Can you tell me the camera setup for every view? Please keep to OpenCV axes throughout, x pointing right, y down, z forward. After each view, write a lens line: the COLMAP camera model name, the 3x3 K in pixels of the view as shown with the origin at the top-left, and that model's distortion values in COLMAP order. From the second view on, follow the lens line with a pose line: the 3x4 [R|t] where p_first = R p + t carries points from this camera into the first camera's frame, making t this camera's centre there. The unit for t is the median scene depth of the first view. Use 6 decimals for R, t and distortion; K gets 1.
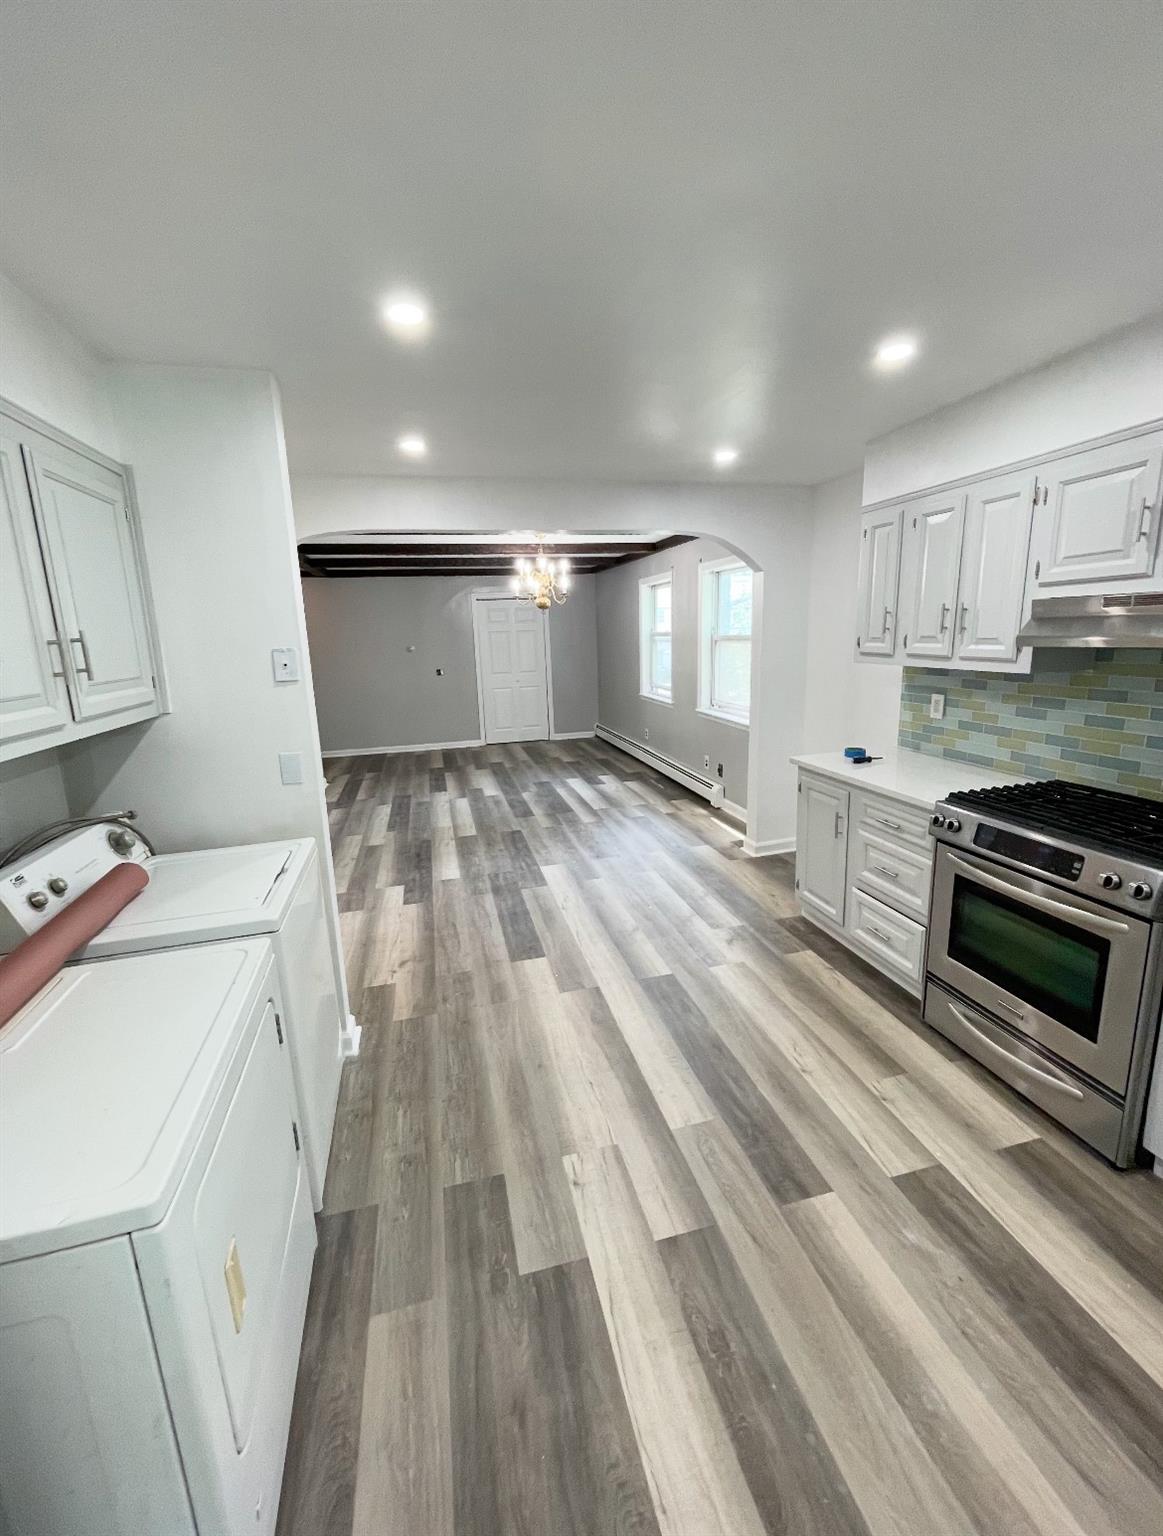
lens RADIAL K [[621.9, 0, 587.3], [0, 621.9, 751.2], [0, 0, 1]] dist [-0.002941, 0.000921]
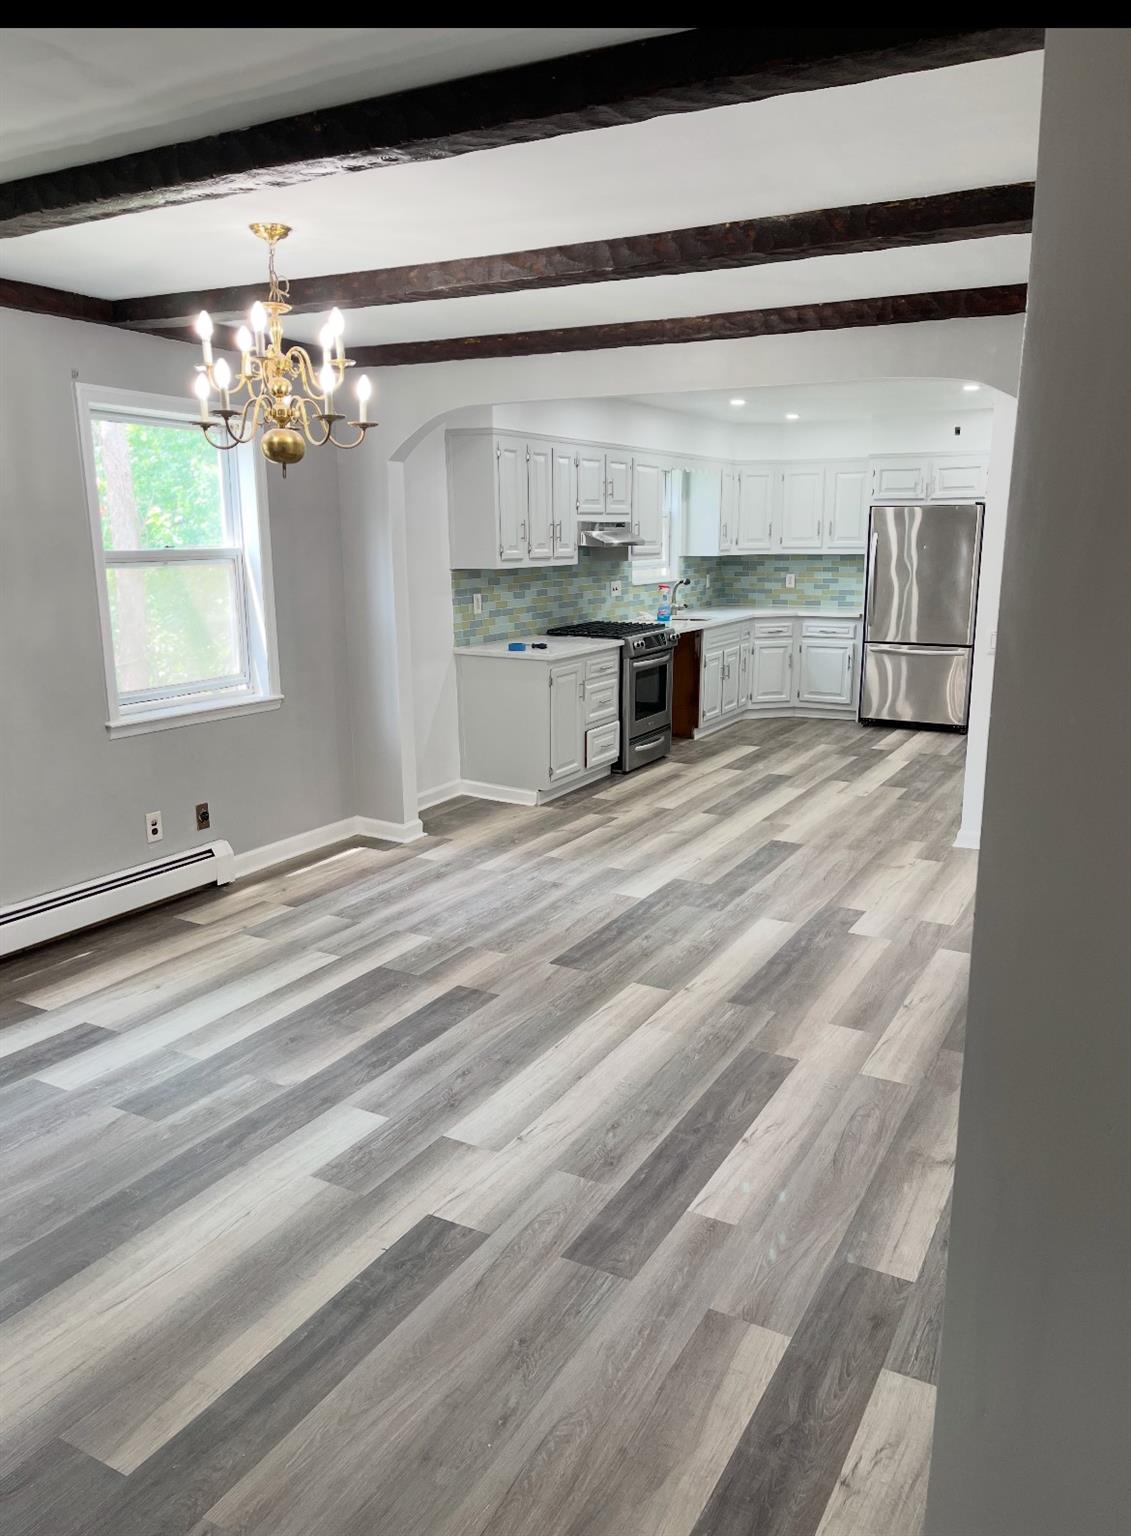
lens RADIAL K [[1103.4, 0, 559.1], [0, 1103.4, 772.5], [0, 0, 1]] dist [0.024769, -0.008557]
pose [[-0.718210, -0.117461, 0.685840, -1.210064], [0.158007, 0.932369, 0.325148, -0.497657], [-0.677649, 0.341892, -0.651078, 2.719628]]
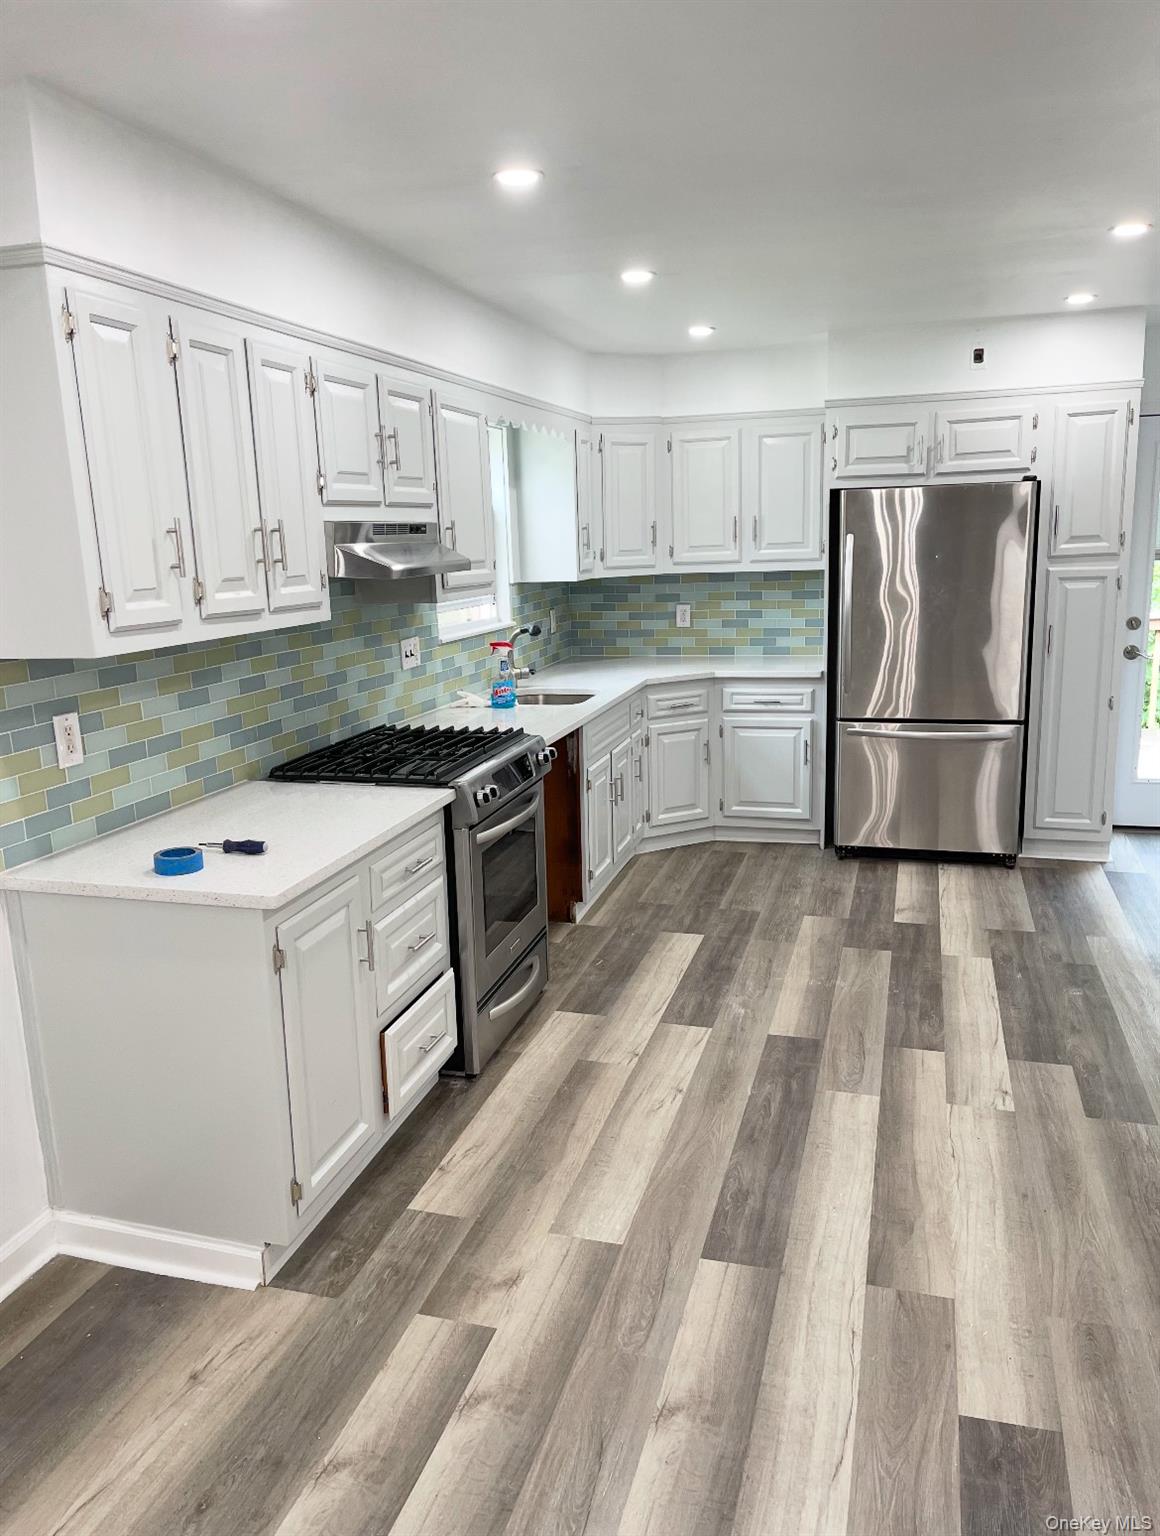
lens RADIAL K [[1144.2, 0, 580.6], [0, 1144.2, 773.7], [0, 0, 1]] dist [0.044753, -0.042081]
pose [[-0.856781, -0.052573, 0.512993, -0.229769], [0.150389, 0.926073, 0.346081, -0.324628], [-0.493263, 0.373665, -0.785536, 1.684162]]
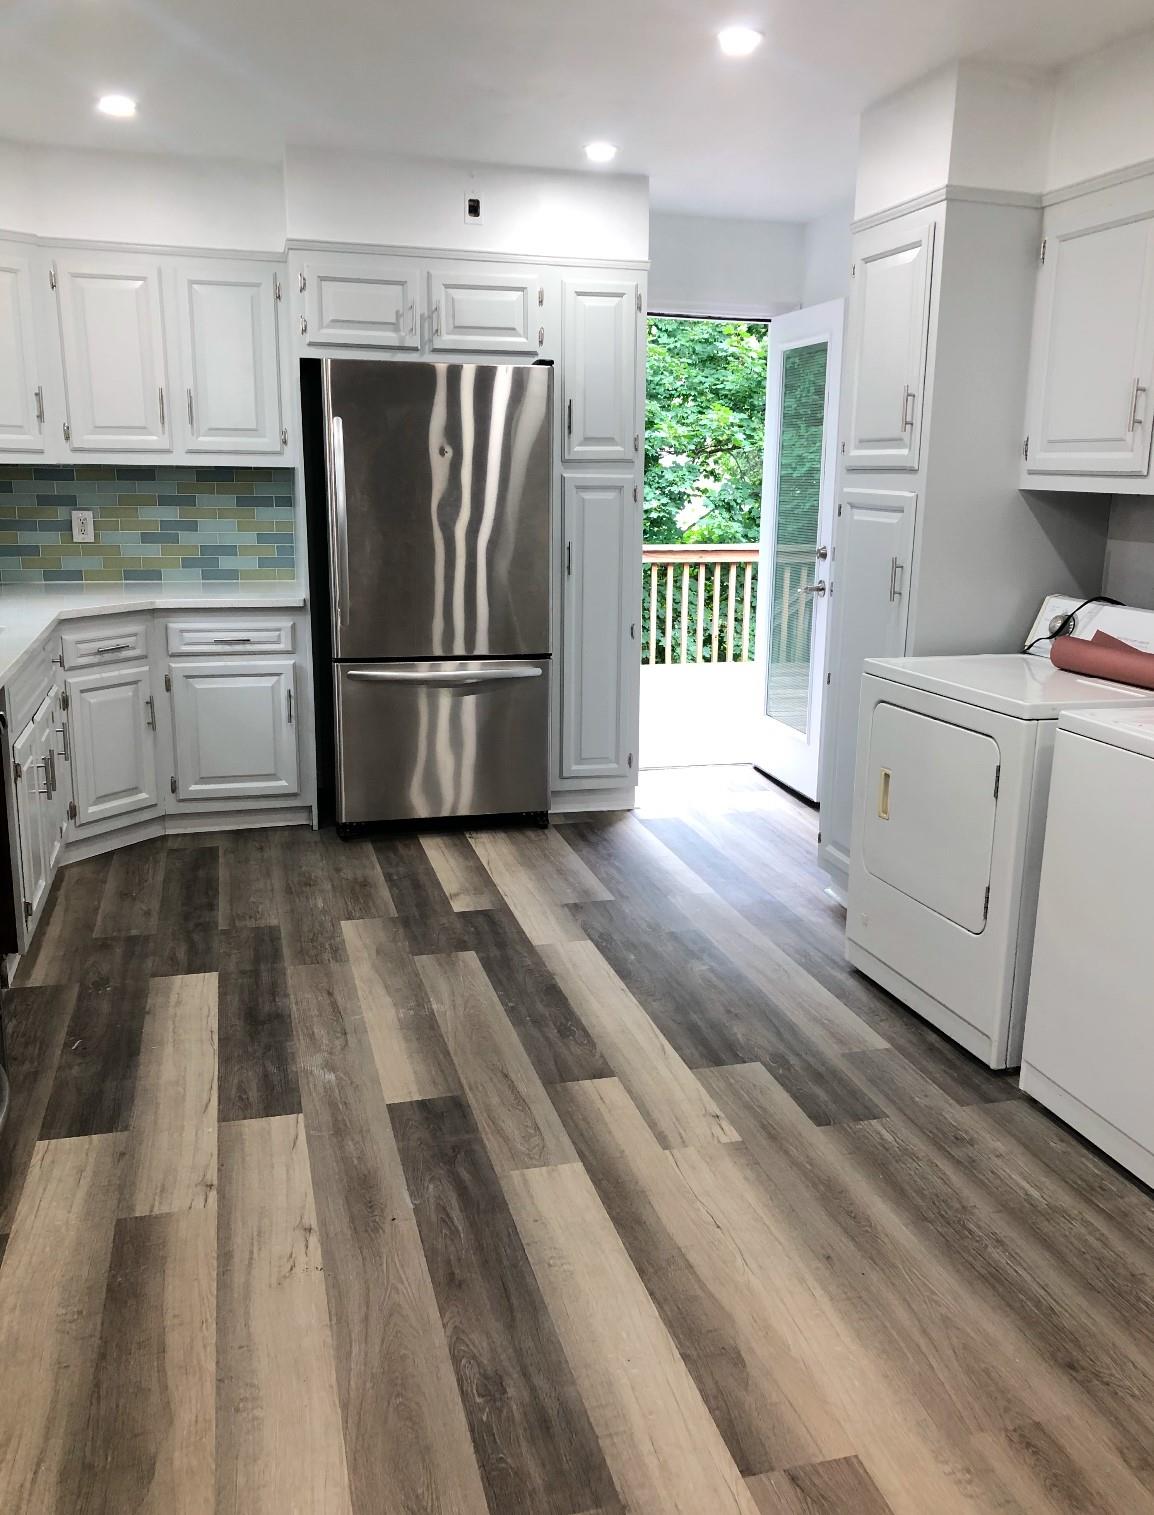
lens RADIAL K [[1263.1, 0, 588.0], [0, 1263.1, 742.0], [0, 0, 1]] dist [0.045282, -0.043277]
pose [[-0.999699, 0.017078, -0.017633, 0.103571], [0.008708, 0.918334, 0.395711, -0.222624], [0.022951, 0.395438, -0.918206, 1.471033]]
